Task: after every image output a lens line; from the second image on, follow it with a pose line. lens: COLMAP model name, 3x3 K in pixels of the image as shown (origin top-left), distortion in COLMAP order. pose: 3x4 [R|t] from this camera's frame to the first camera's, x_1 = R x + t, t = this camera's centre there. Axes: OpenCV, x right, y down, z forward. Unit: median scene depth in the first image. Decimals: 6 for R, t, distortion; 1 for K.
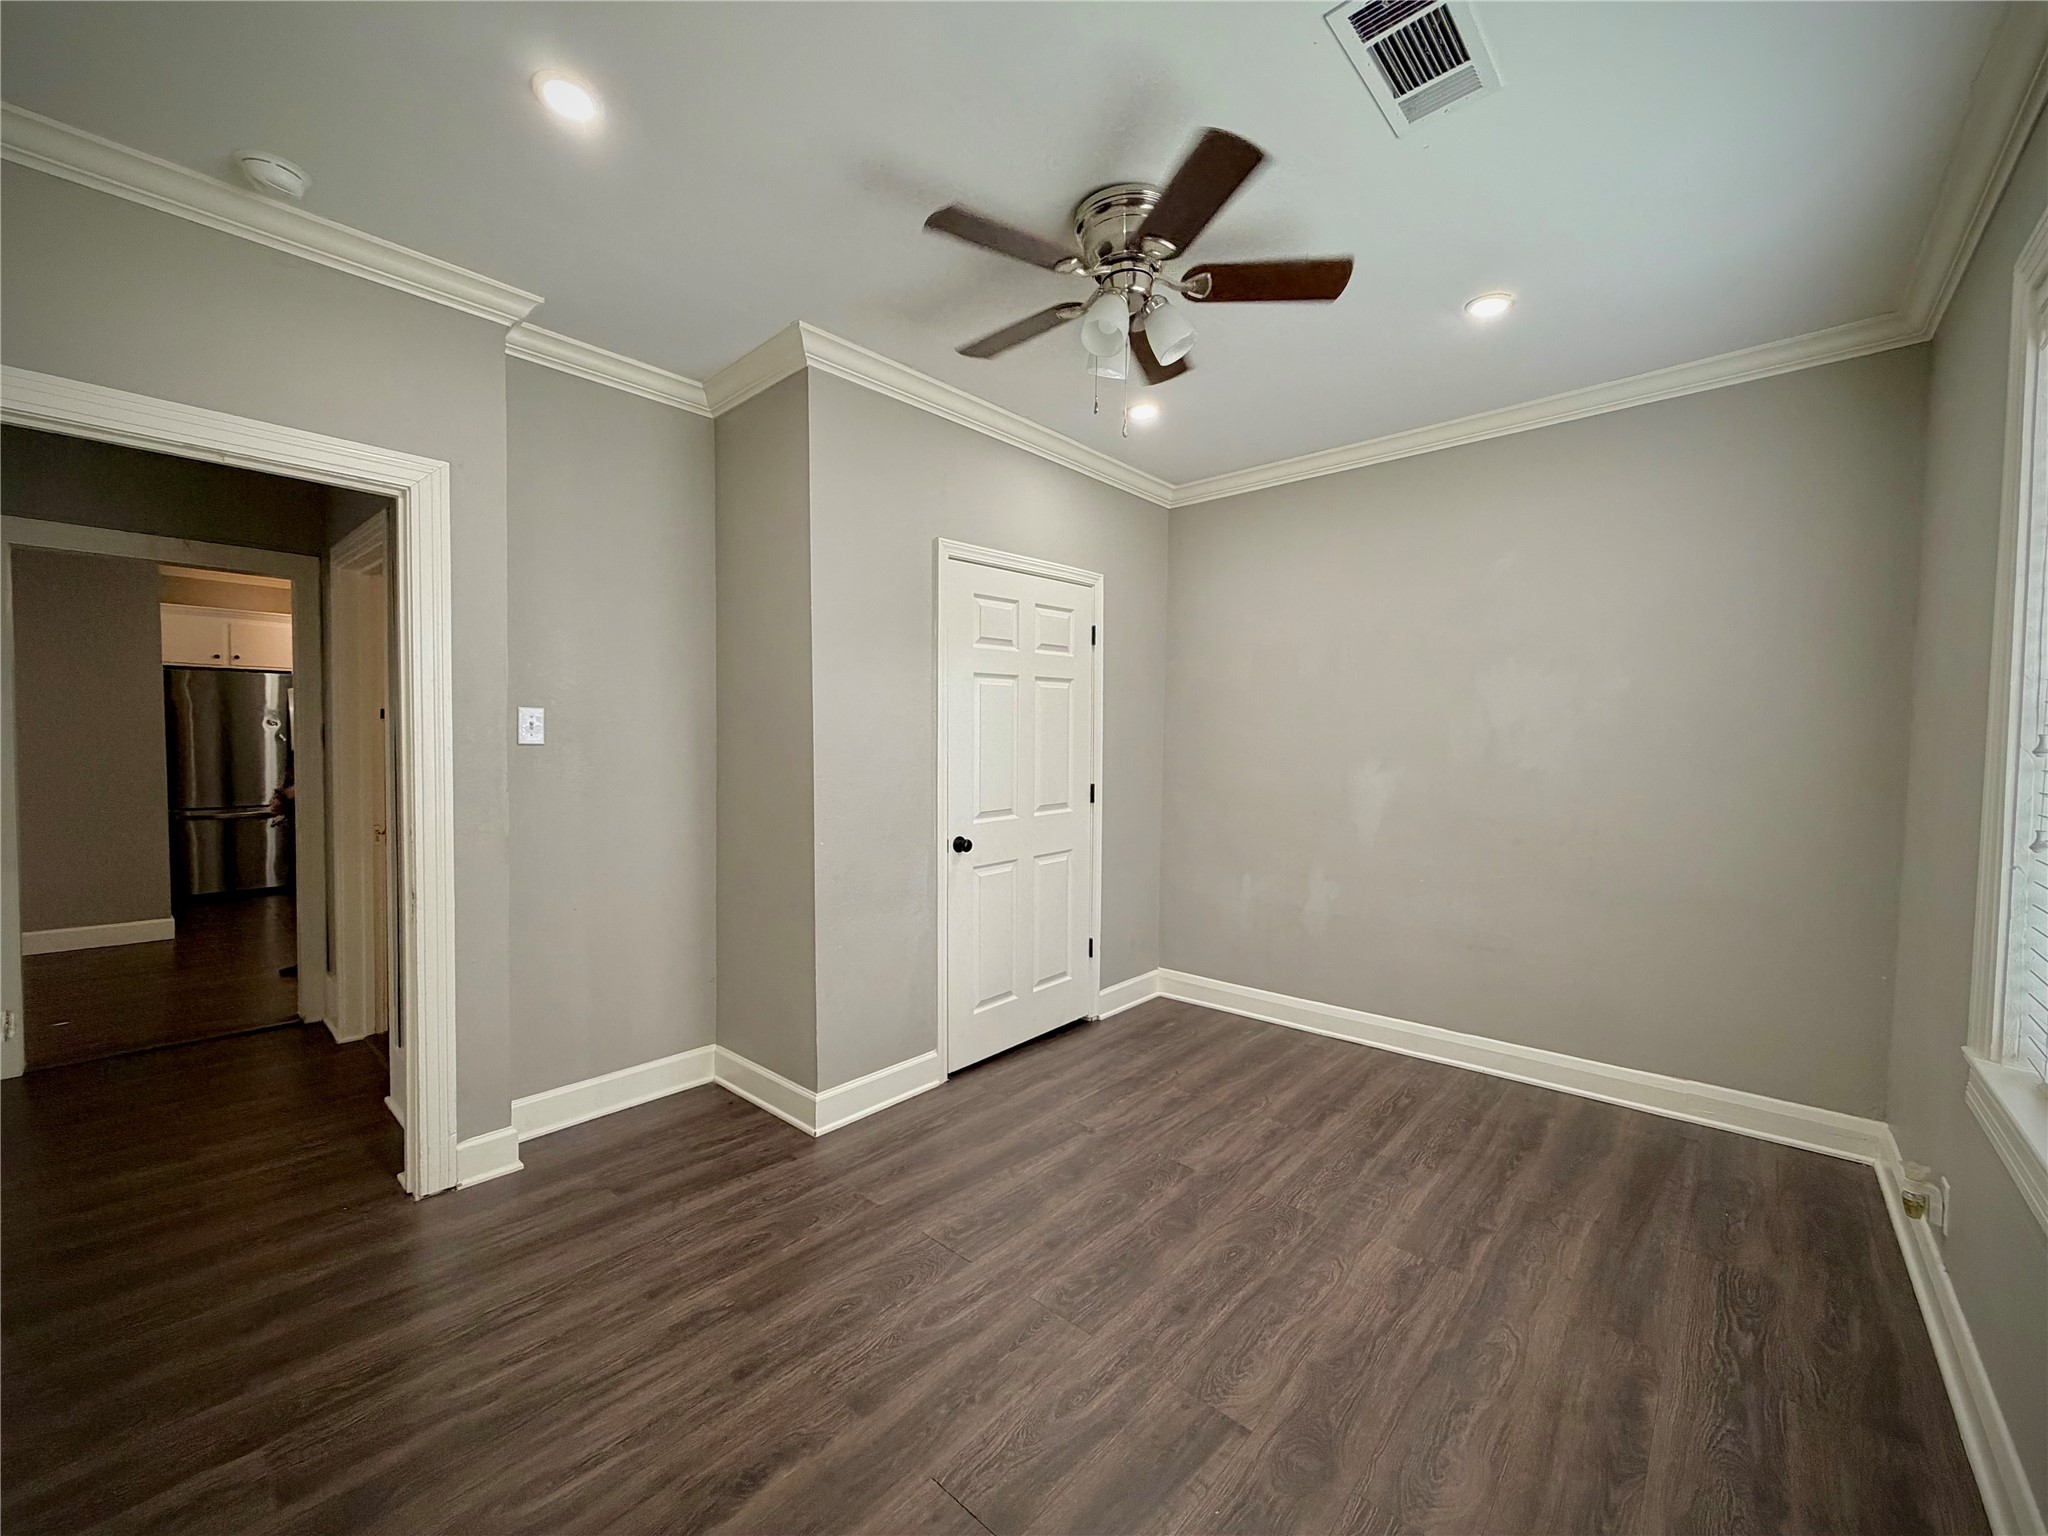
lens RADIAL K [[817.6, 0, 1019.1], [0, 817.6, 771.1], [0, 0, 1]] dist [-0.001027, 0.000267]
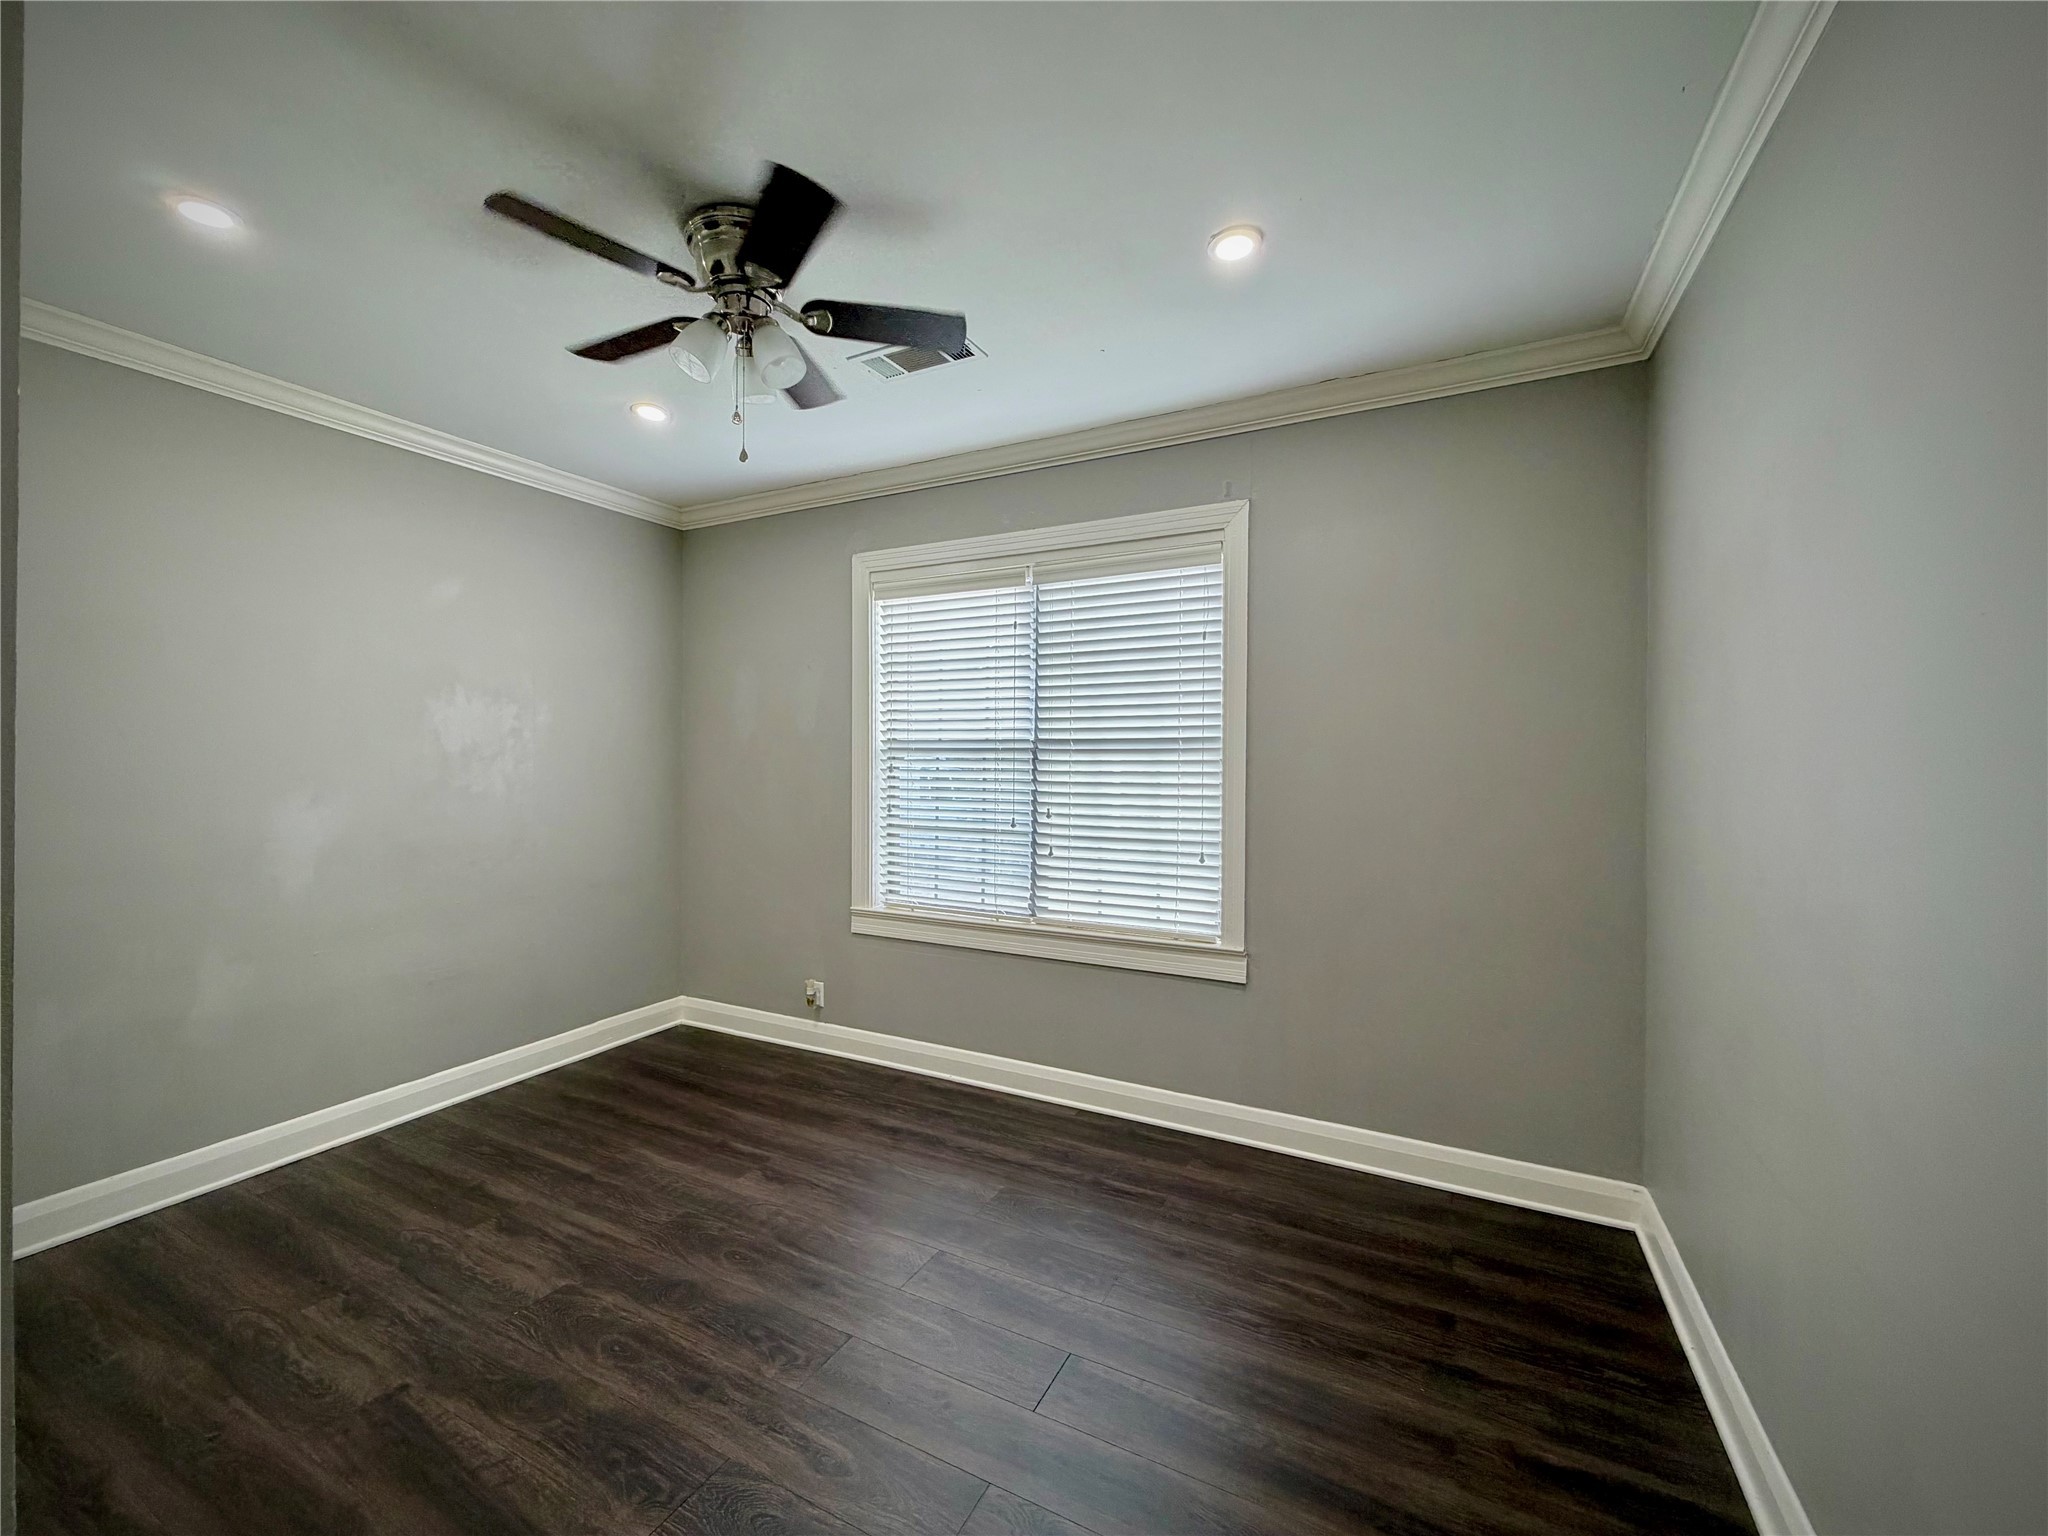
lens RADIAL K [[817.6, 0, 1011.9], [0, 817.6, 758.9], [0, 0, 1]] dist [-0.001027, 0.000267]
pose [[-0.246241, -0.004708, 0.969197, -0.679902], [0.032797, 0.999375, 0.013188, -0.046115], [-0.968654, 0.035034, -0.245933, 0.713336]]
